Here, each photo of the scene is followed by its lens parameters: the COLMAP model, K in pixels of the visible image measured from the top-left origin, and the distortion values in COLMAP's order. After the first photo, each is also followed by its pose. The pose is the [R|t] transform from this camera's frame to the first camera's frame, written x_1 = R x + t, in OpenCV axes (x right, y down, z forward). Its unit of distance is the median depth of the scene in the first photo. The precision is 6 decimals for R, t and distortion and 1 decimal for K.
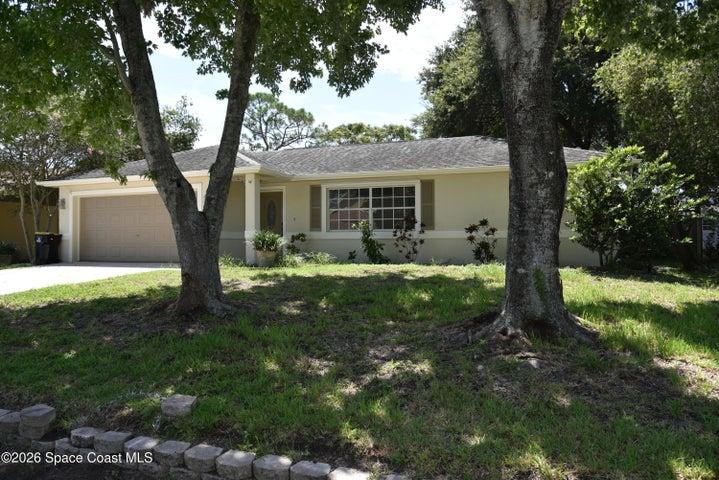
lens RADIAL K [[489.6, 0, 359.0], [0, 489.6, 240.6], [0, 0, 1]] dist [-0.036334, 0.011689]
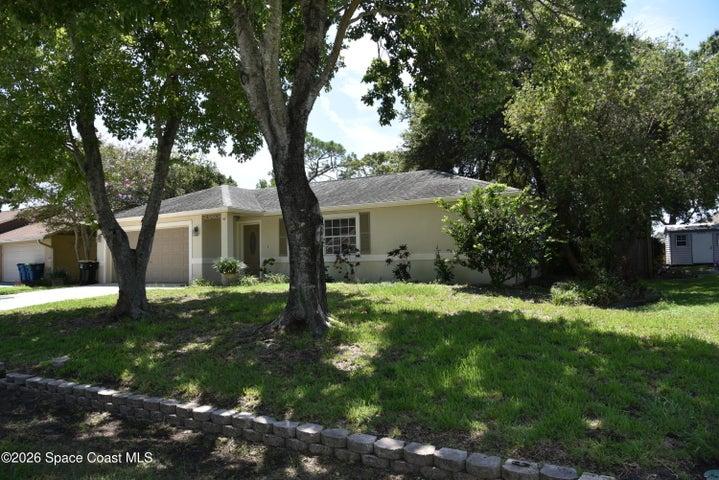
lens RADIAL K [[489.6, 0, 357.7], [0, 489.6, 244.1], [0, 0, 1]] dist [-0.036334, 0.011689]
pose [[0.987028, -0.021869, -0.159052, 0.310977], [0.017003, 0.999347, -0.031891, -0.008130], [0.159645, 0.028773, 0.986755, -0.188751]]
